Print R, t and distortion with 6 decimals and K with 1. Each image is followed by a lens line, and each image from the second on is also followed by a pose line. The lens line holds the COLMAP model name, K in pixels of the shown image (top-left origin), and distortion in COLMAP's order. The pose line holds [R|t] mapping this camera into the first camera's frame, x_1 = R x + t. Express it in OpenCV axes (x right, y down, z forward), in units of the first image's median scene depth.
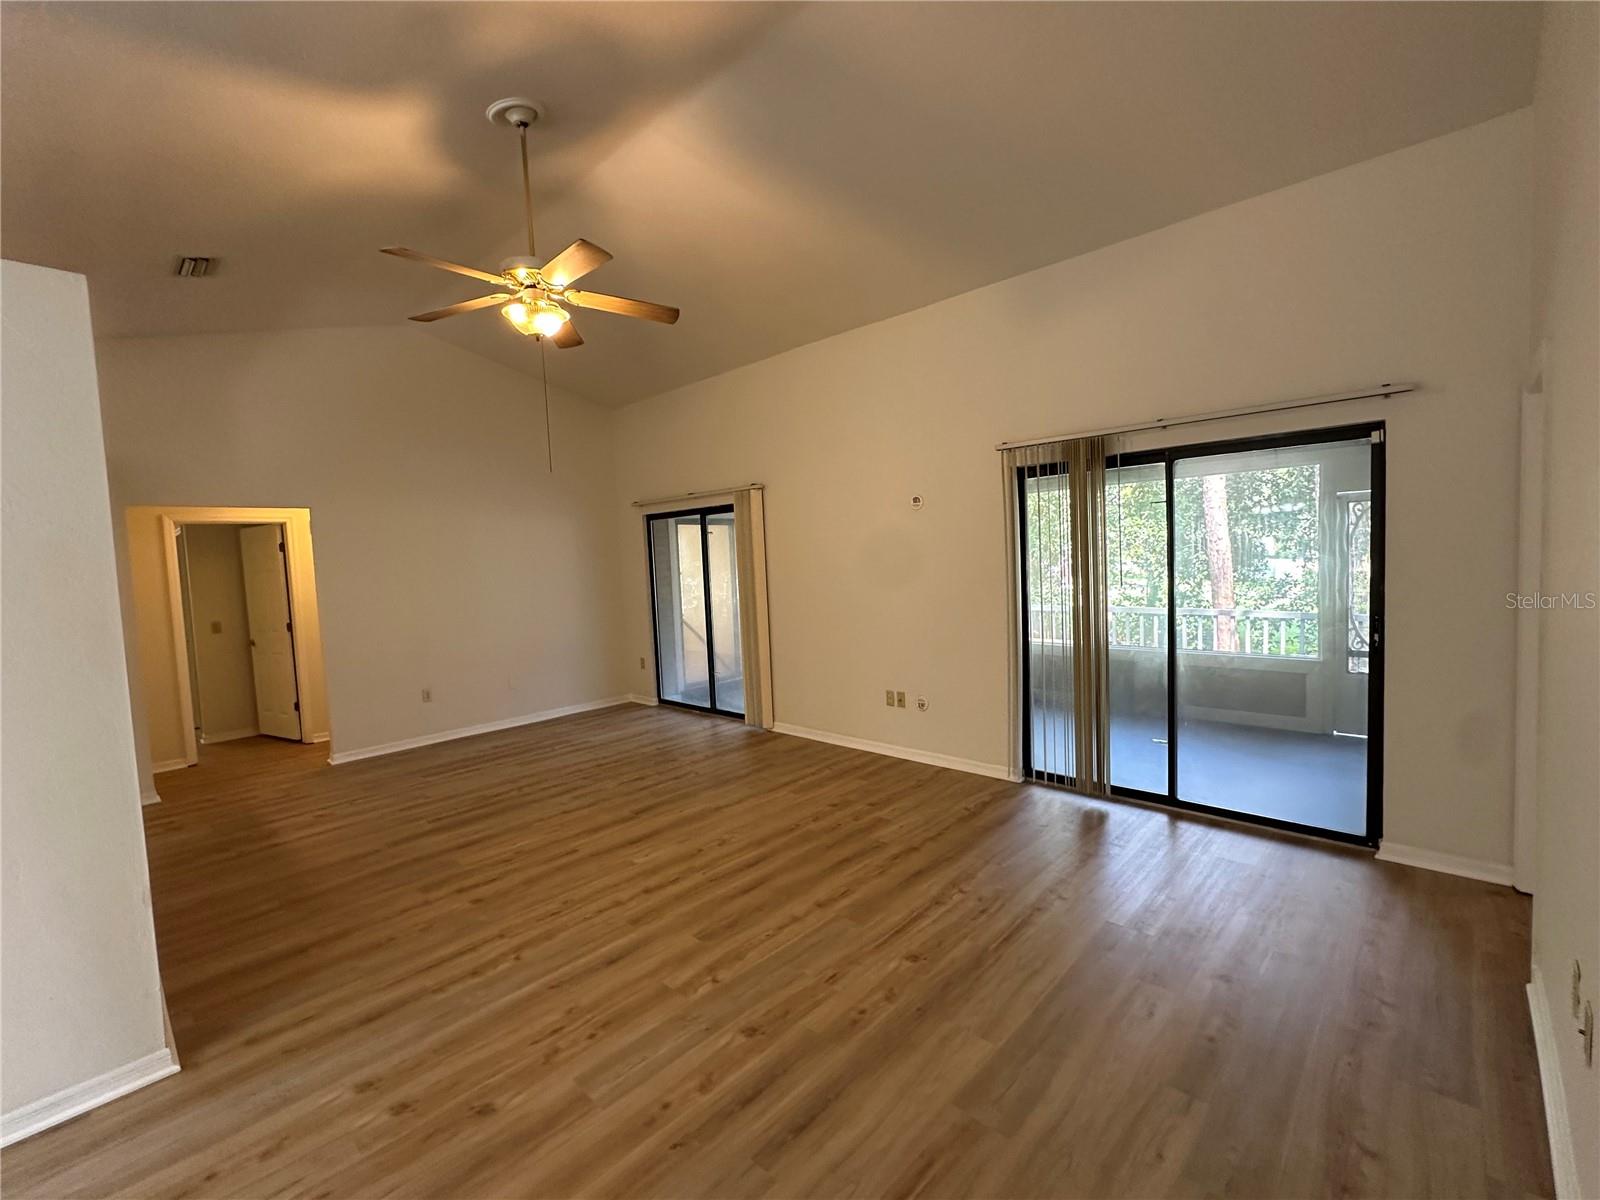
lens RADIAL K [[682.8, 0, 799.8], [0, 682.8, 596.8], [0, 0, 1]] dist [-0.001552, -0.000499]
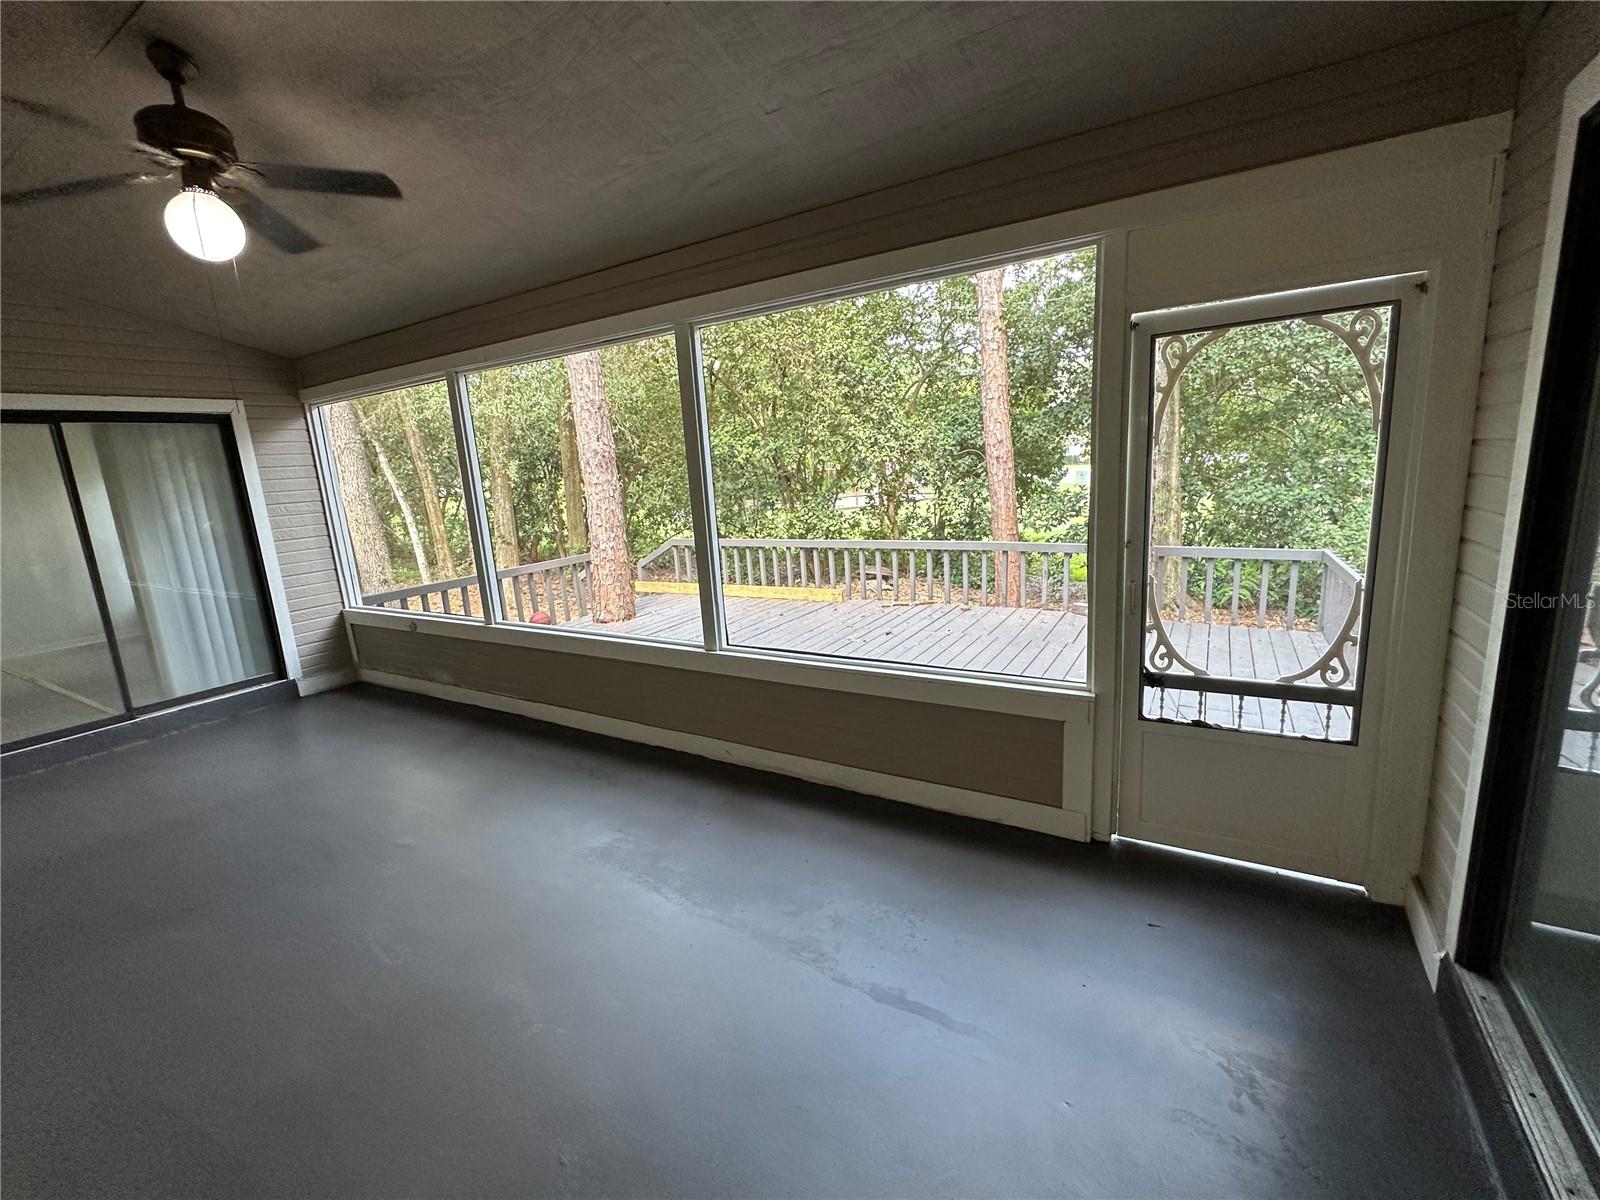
lens RADIAL K [[682.8, 0, 805.1], [0, 682.8, 599.0], [0, 0, 1]] dist [-0.001552, -0.000499]
pose [[0.976130, -0.060411, 0.208617, 0.488440], [0.033596, 0.990975, 0.129770, -0.037725], [-0.214573, -0.119664, 0.969350, 0.608522]]
